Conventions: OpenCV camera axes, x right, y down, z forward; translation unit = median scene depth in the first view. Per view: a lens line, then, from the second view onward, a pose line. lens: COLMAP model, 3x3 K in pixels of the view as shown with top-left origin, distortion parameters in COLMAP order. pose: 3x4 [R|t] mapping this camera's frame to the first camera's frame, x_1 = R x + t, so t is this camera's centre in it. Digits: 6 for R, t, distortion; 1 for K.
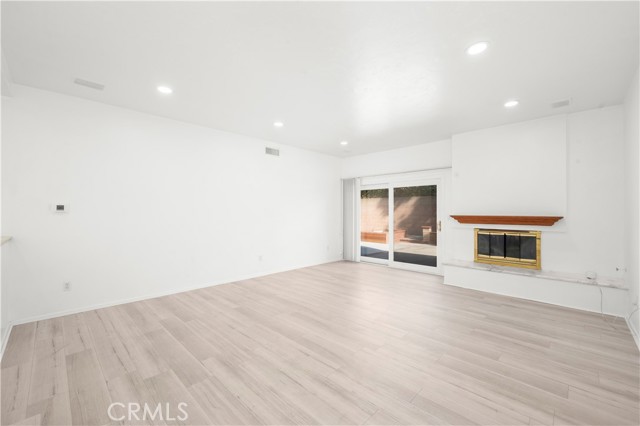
lens RADIAL K [[262.9, 0, 320.0], [0, 262.9, 213.0], [0, 0, 1]] dist [-0.000616, -0.000051]
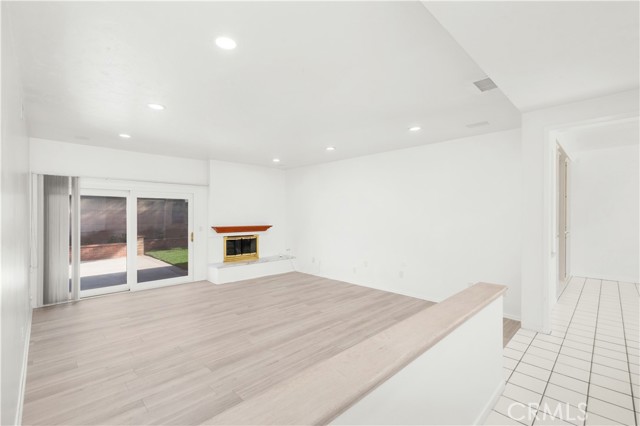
lens RADIAL K [[277.9, 0, 320.0], [0, 277.9, 213.0], [0, 0, 1]] dist [0.001298, 0.000173]
pose [[0.031961, 0.005148, 0.999476, -0.847273], [0.002034, 0.999984, -0.005216, -0.053709], [-0.999487, 0.002200, 0.031950, 0.524009]]
